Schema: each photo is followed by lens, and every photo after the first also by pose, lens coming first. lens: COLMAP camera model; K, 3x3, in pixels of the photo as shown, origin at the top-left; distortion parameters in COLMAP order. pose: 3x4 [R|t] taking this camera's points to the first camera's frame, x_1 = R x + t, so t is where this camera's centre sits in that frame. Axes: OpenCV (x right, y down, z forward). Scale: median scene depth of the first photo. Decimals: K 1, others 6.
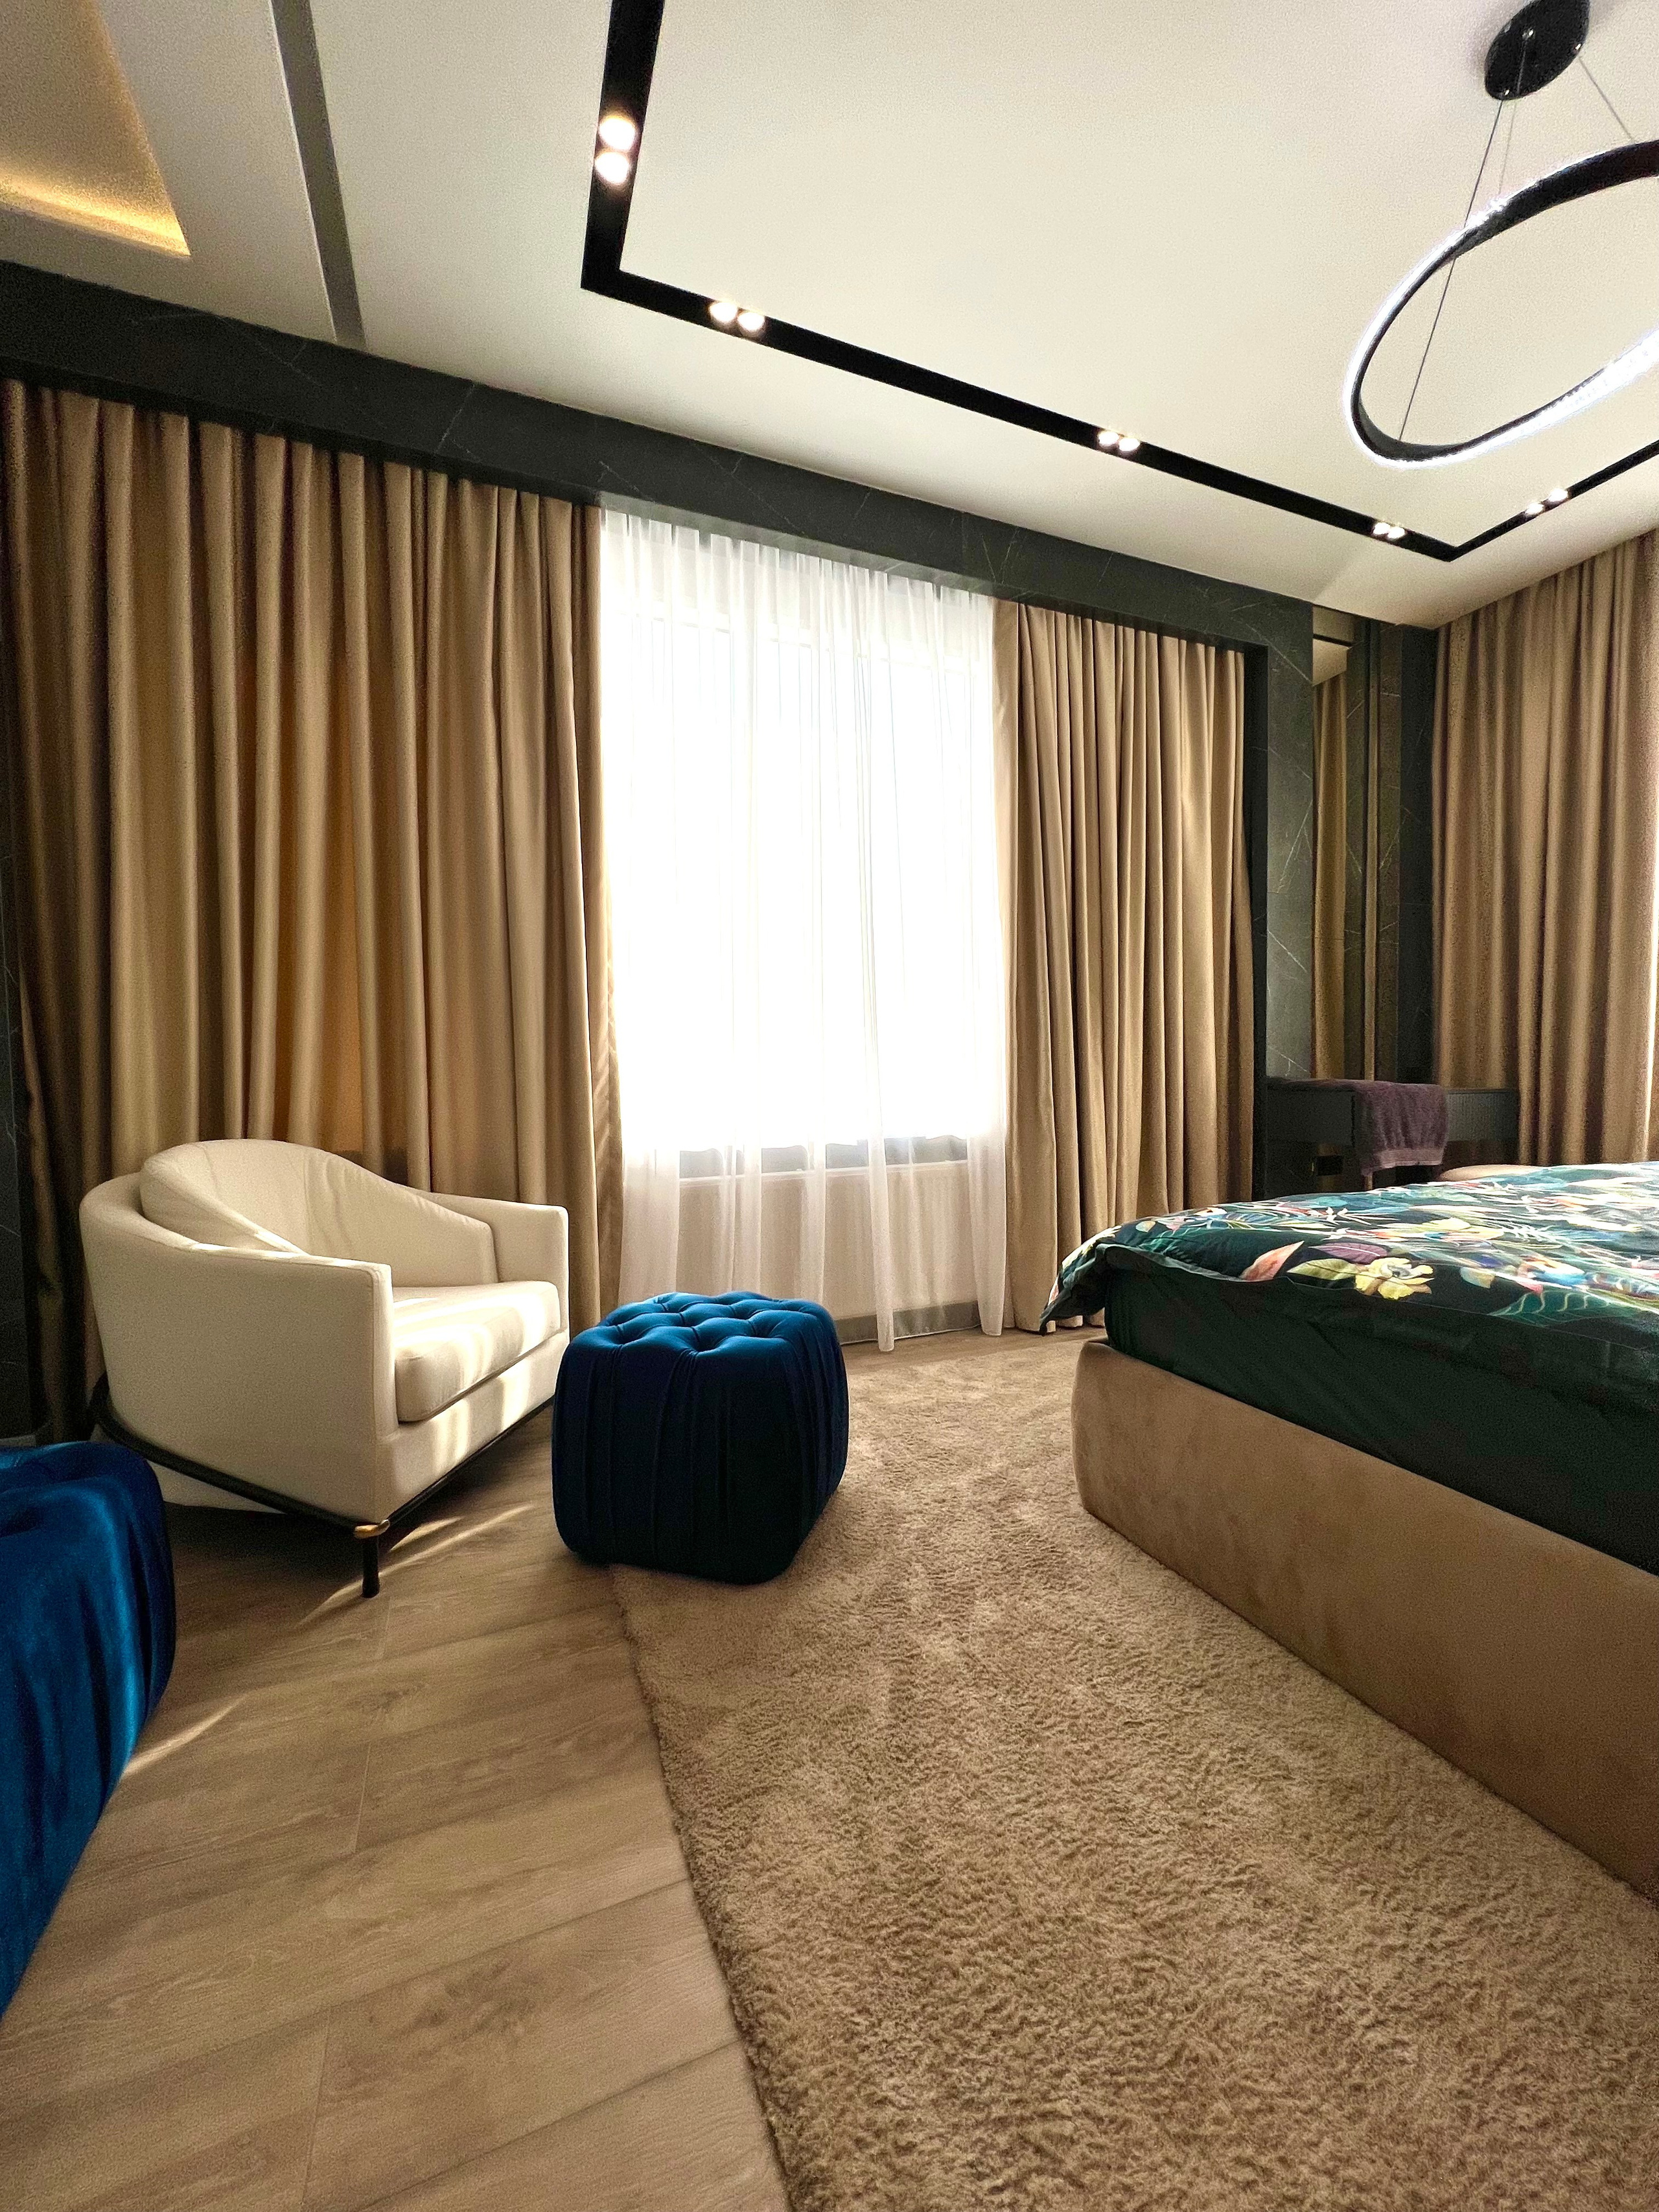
lens RADIAL K [[890.4, 0, 822.8], [0, 890.4, 1095.2], [0, 0, 1]] dist [-0.002635, 0.000941]
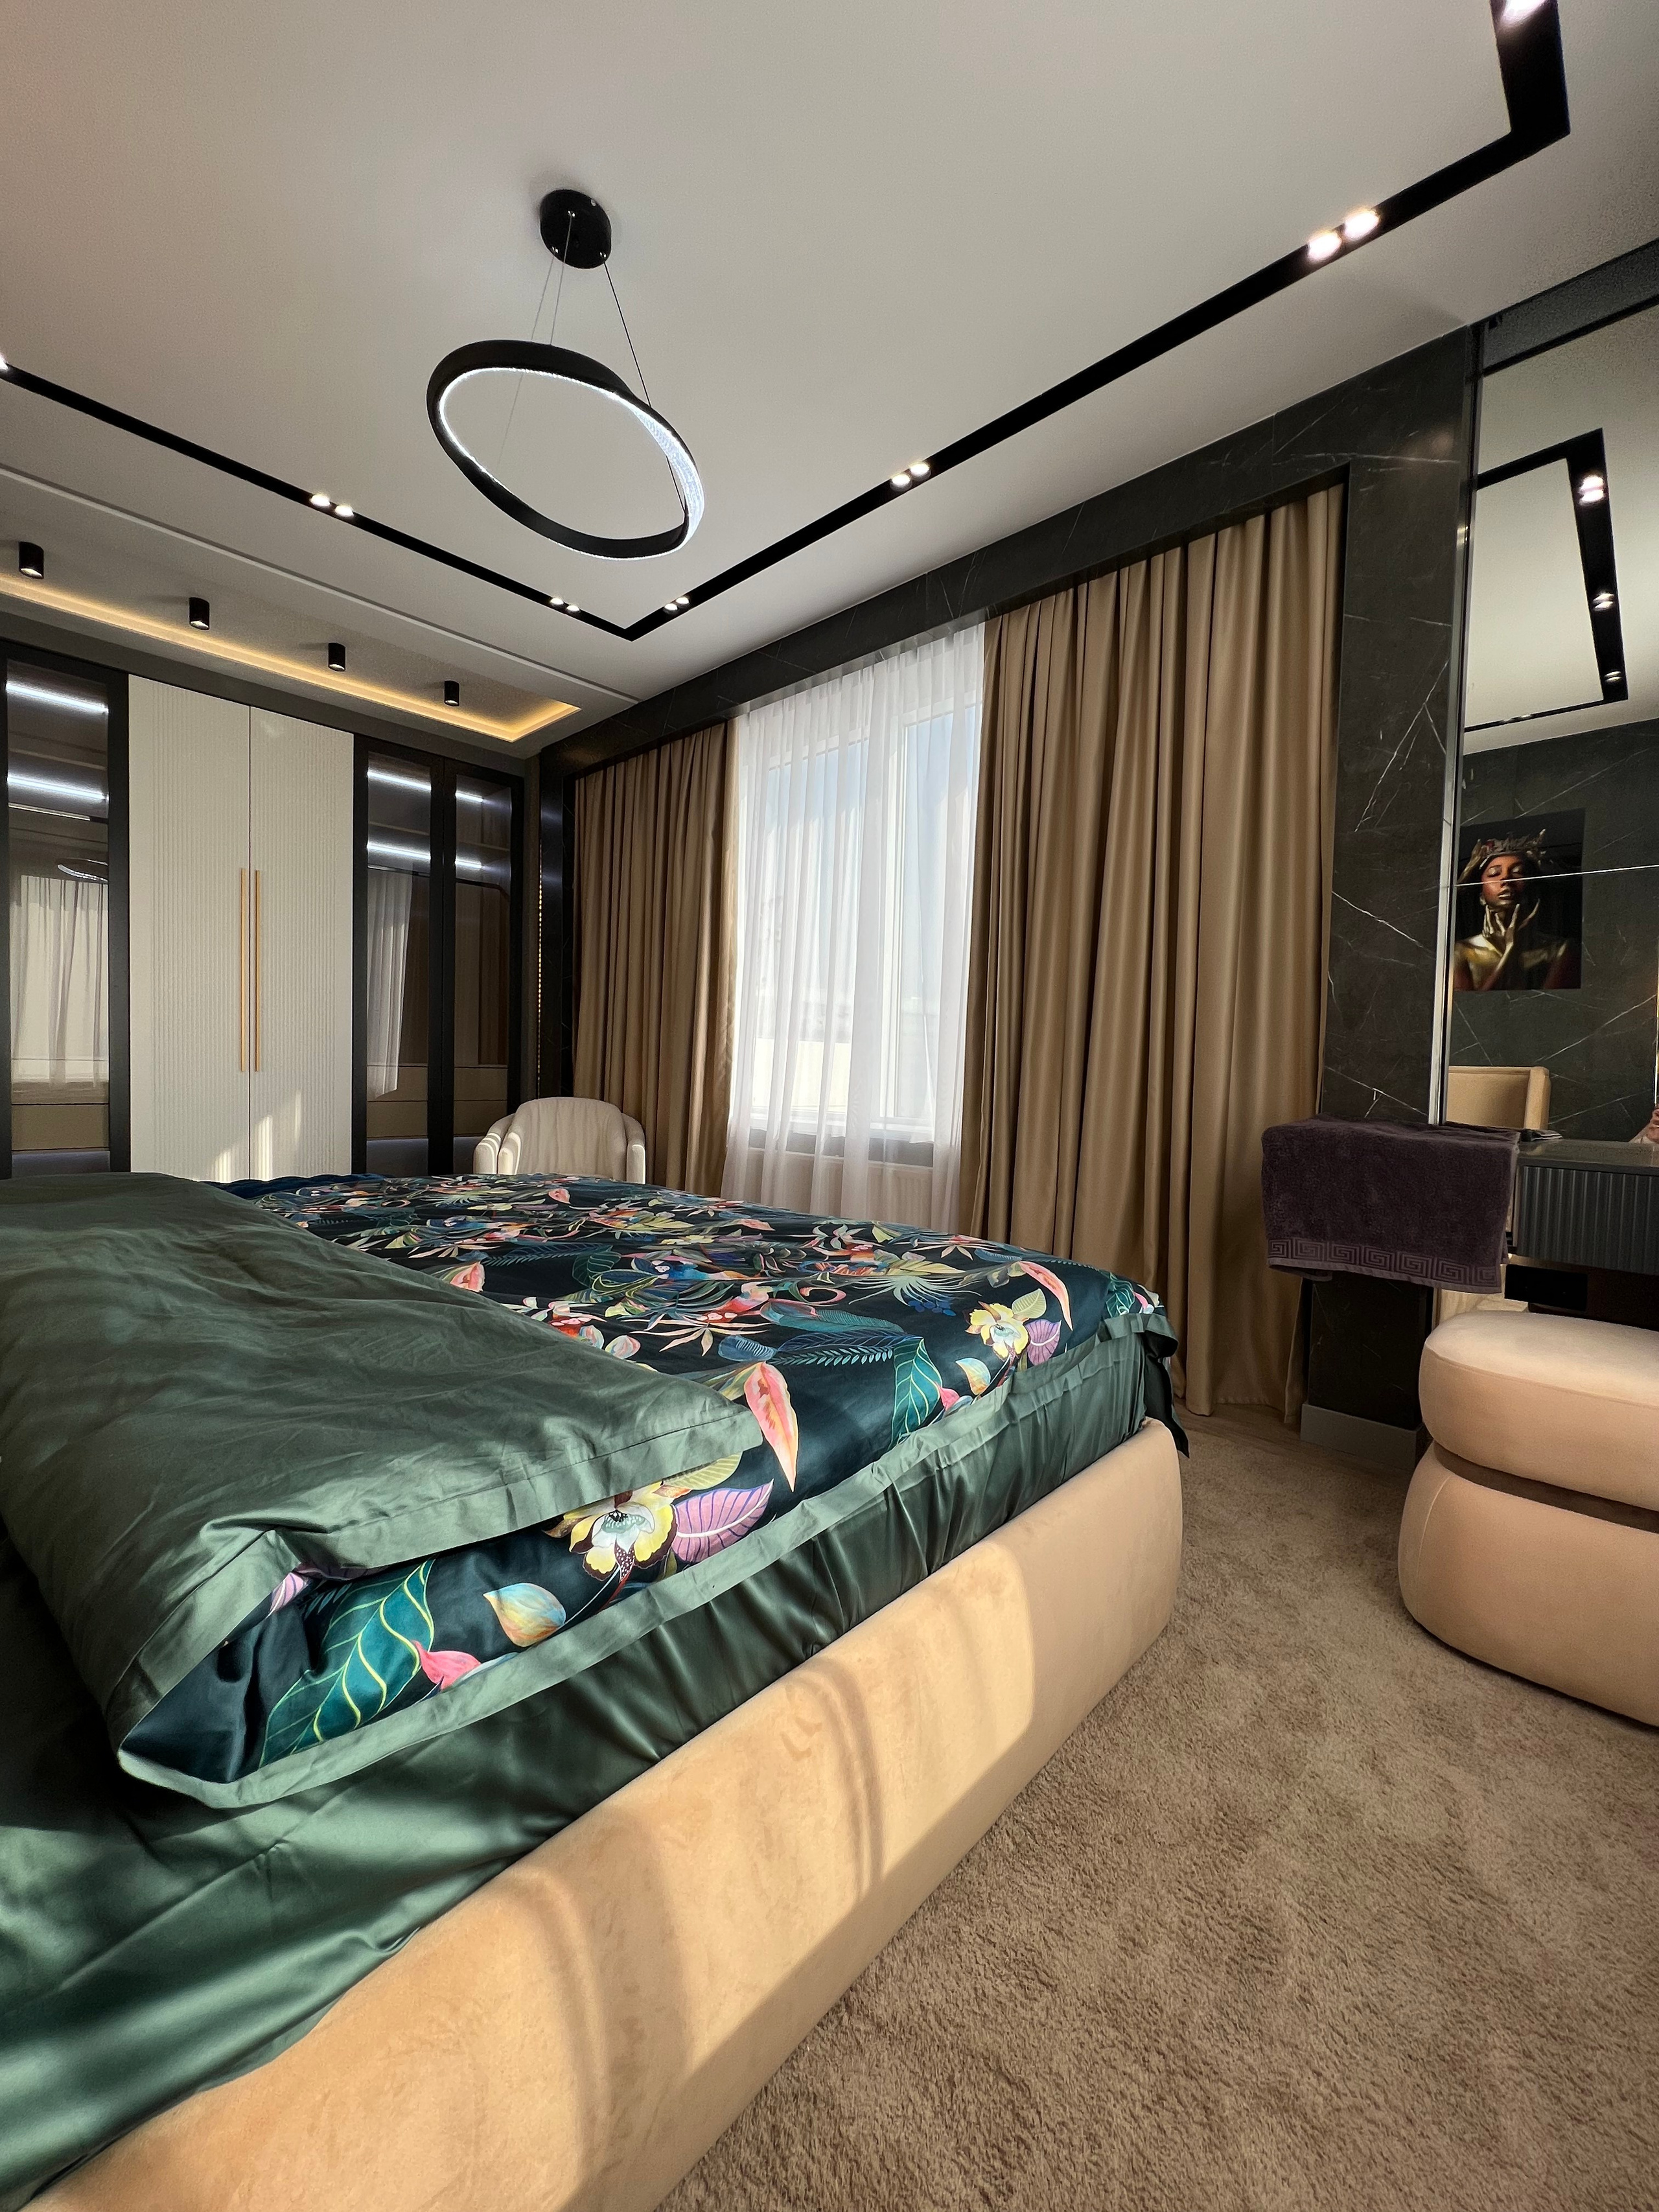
lens RADIAL K [[890.4, 0, 824.5], [0, 890.4, 1097.1], [0, 0, 1]] dist [-0.002635, 0.000941]
pose [[0.405095, 0.046936, -0.913069, 1.119307], [-0.066763, 0.997534, 0.021657, -0.025091], [0.911834, 0.052186, 0.407230, 0.461789]]
